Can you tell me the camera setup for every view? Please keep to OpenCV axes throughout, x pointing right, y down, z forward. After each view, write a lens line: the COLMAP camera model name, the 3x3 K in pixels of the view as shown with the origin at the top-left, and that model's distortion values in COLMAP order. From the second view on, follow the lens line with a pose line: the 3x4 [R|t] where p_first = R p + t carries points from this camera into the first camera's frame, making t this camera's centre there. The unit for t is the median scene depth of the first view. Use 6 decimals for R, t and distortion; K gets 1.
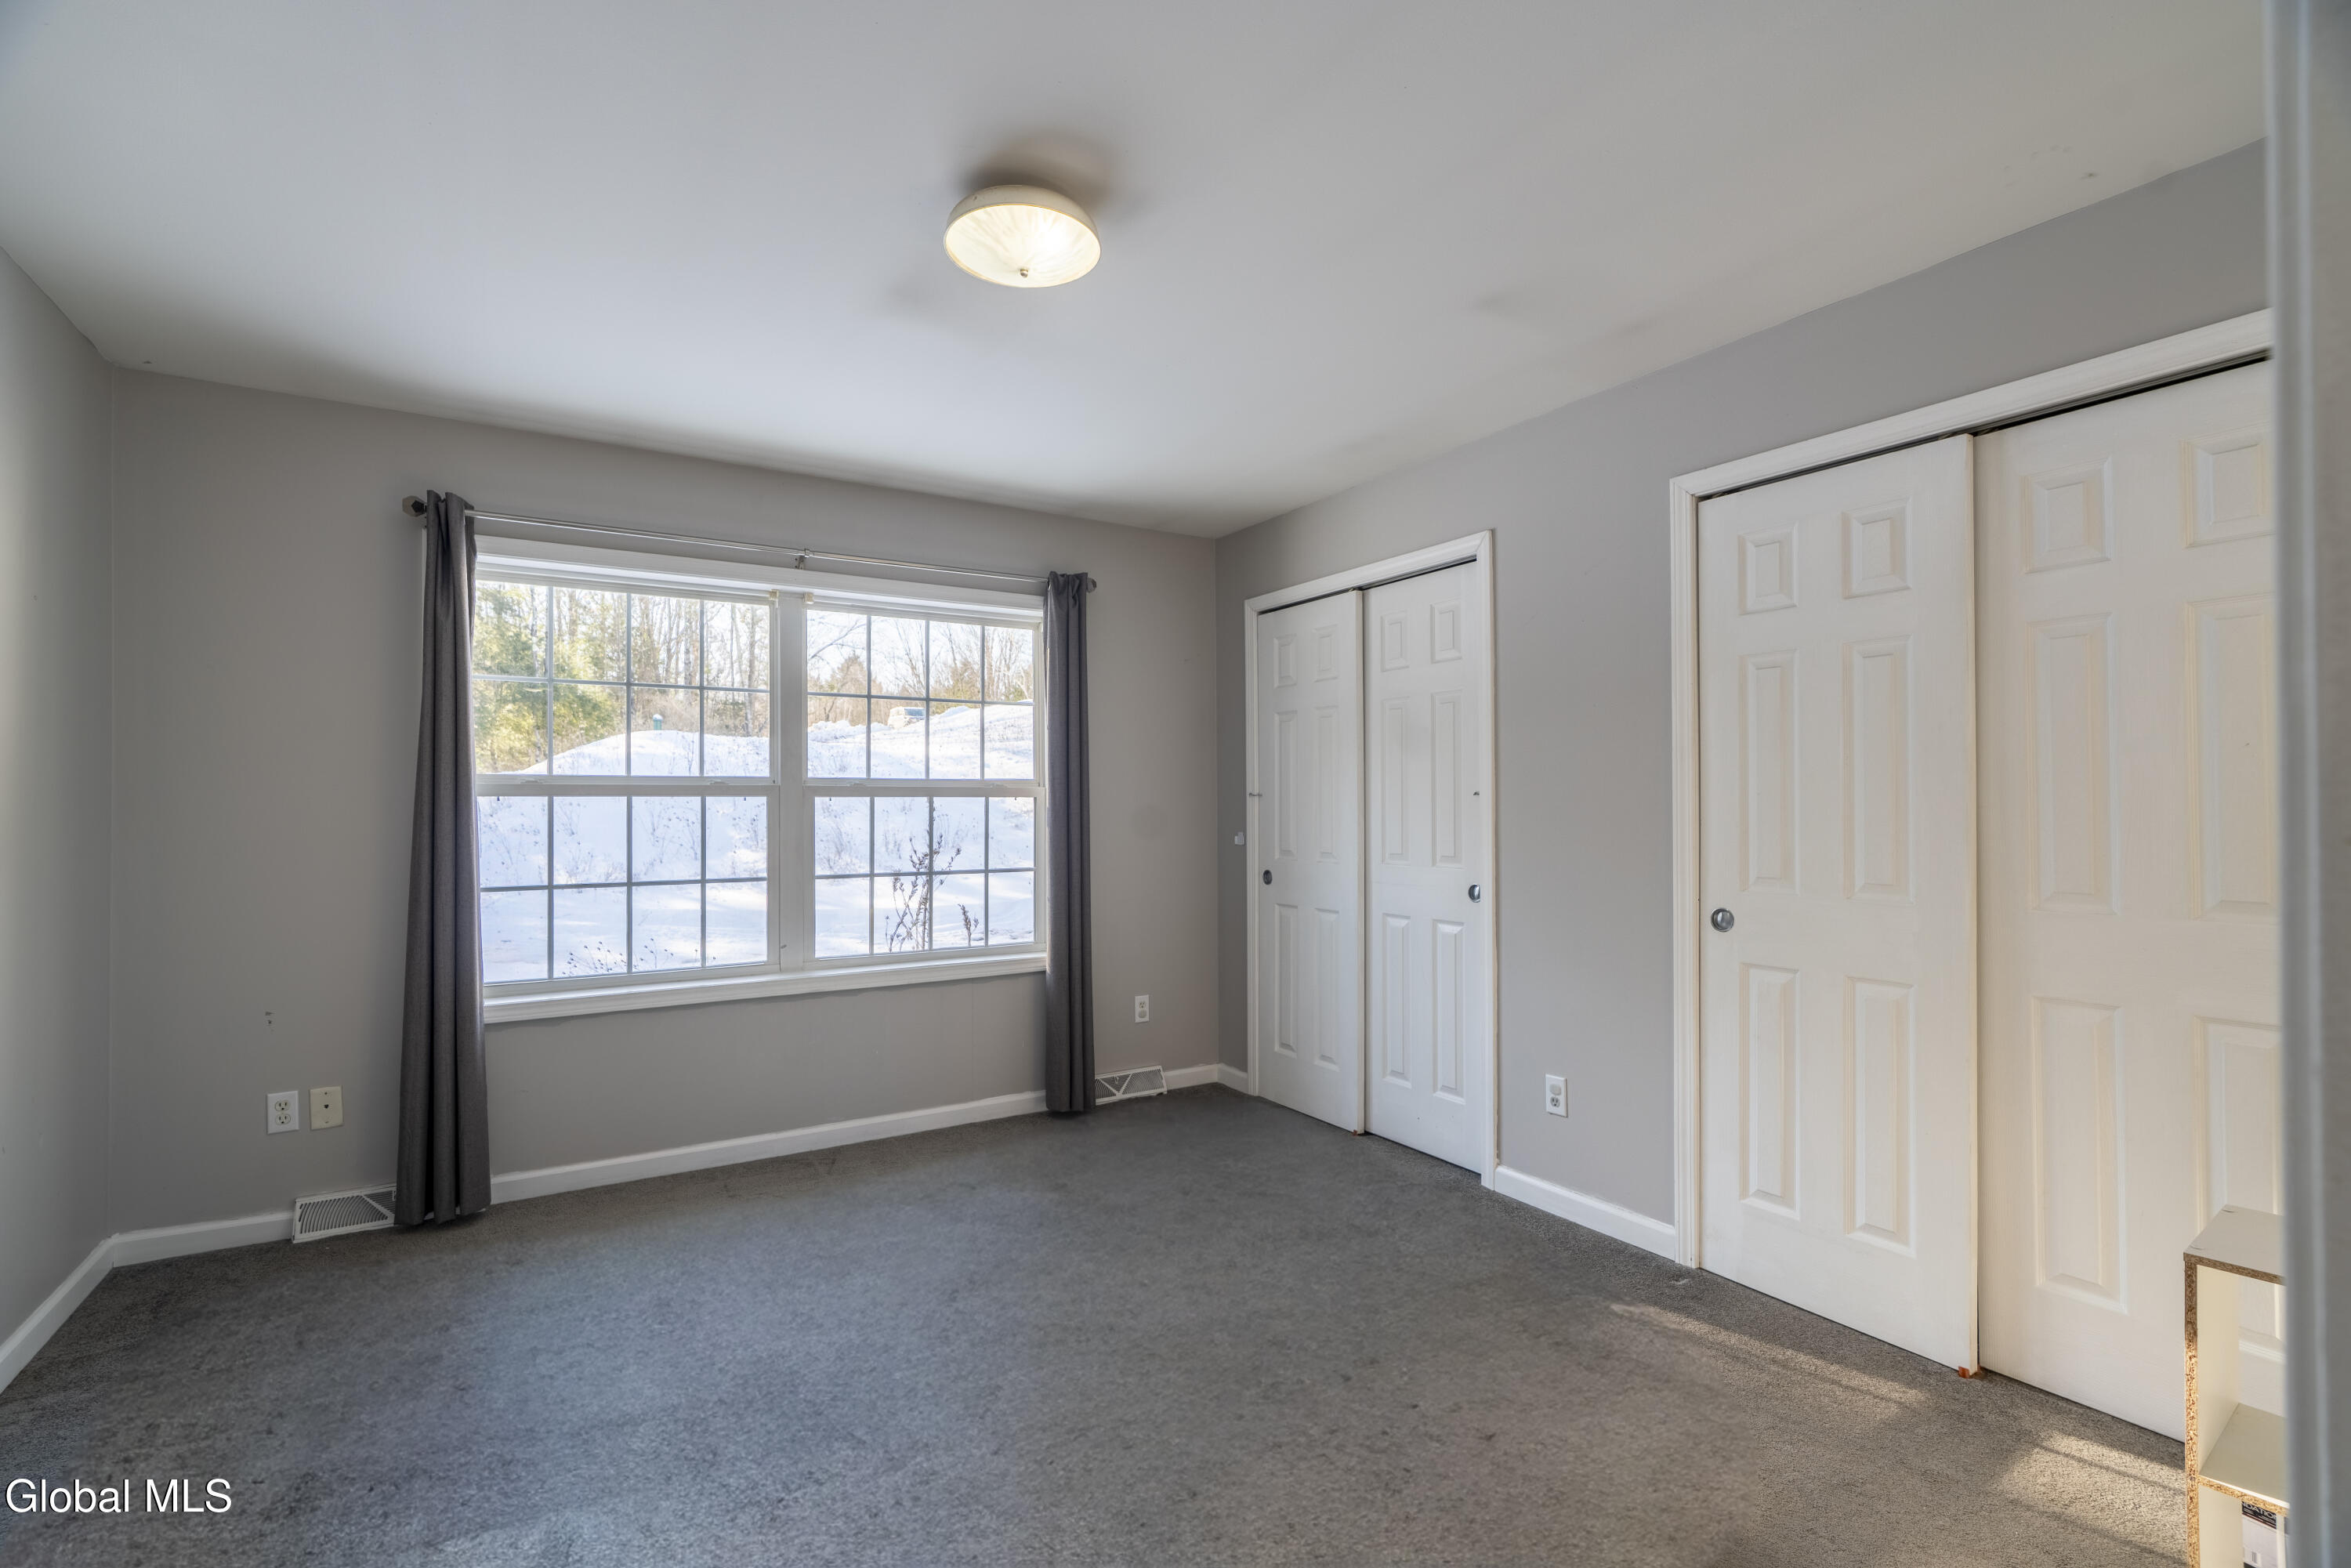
lens RADIAL K [[1100.8, 0, 1167.2], [0, 1100.8, 798.1], [0, 0, 1]] dist [0.004325, 0.000322]
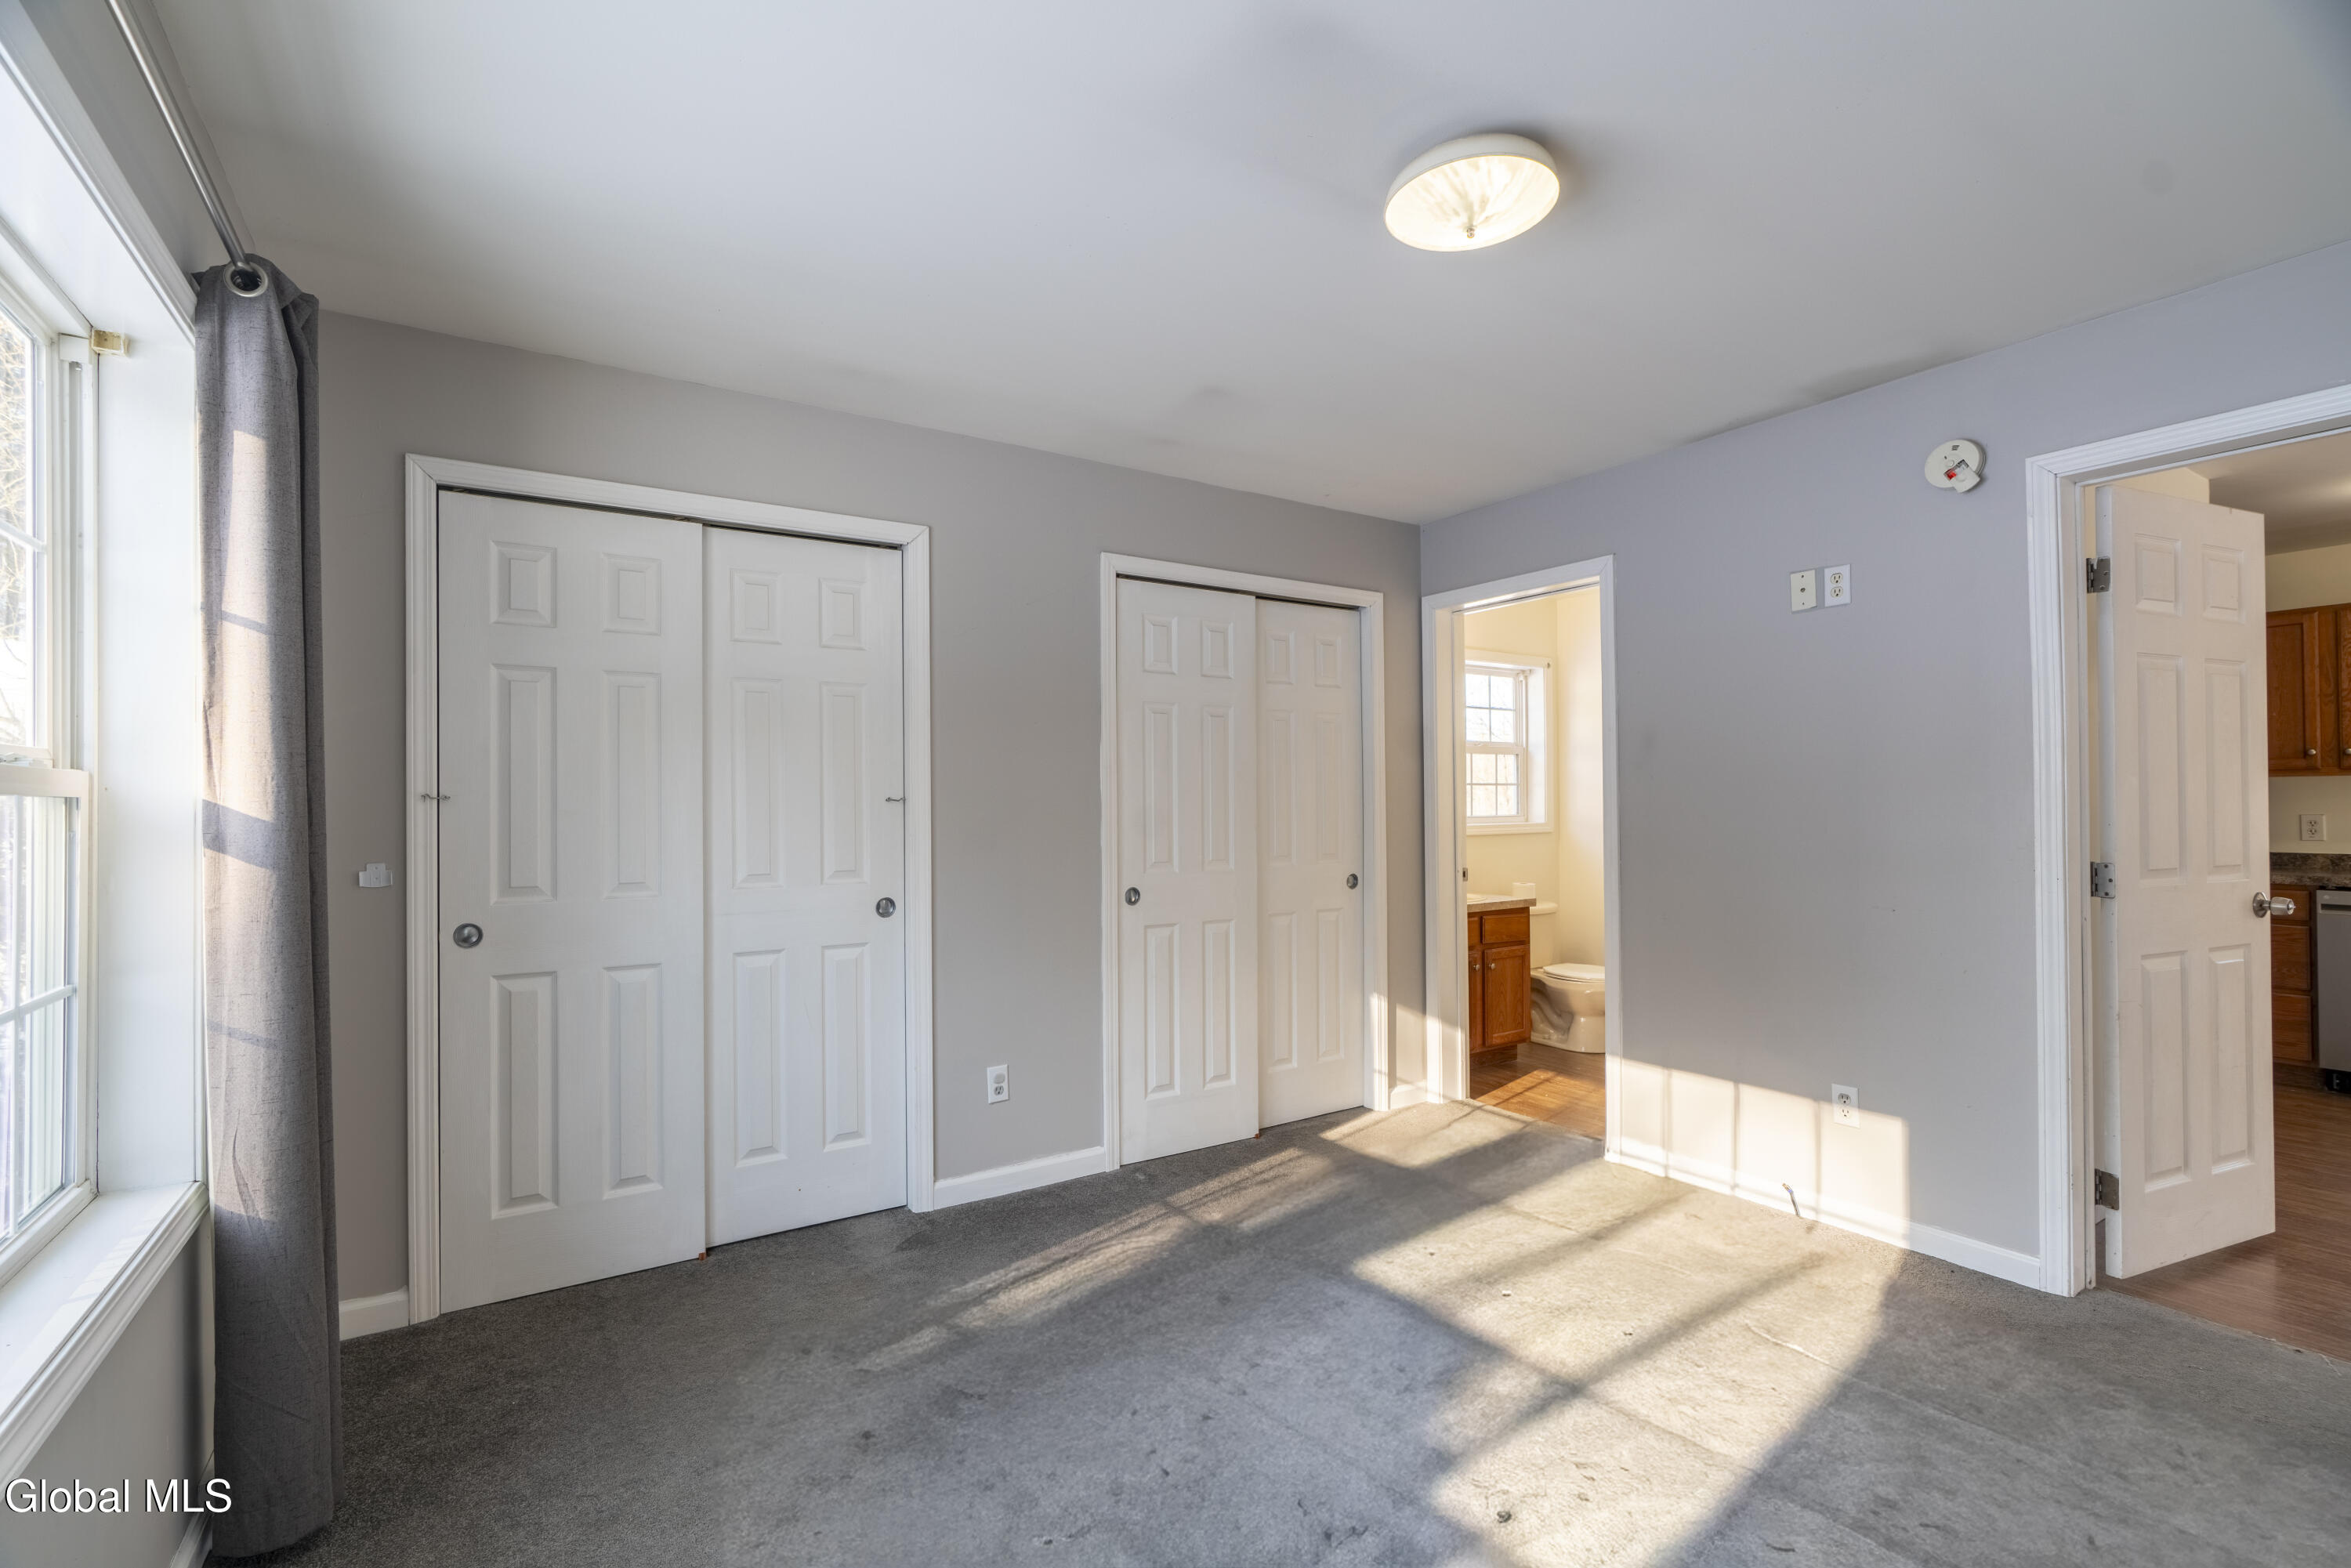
lens RADIAL K [[1034.8, 0, 1168.4], [0, 1034.8, 782.2], [0, 0, 1]] dist [-0.002011, 0.000021]
pose [[-0.032918, 0.015350, 0.999340, -0.615134], [-0.008024, 0.999846, -0.015622, -0.007194], [-0.999426, -0.008533, -0.032789, 0.815779]]
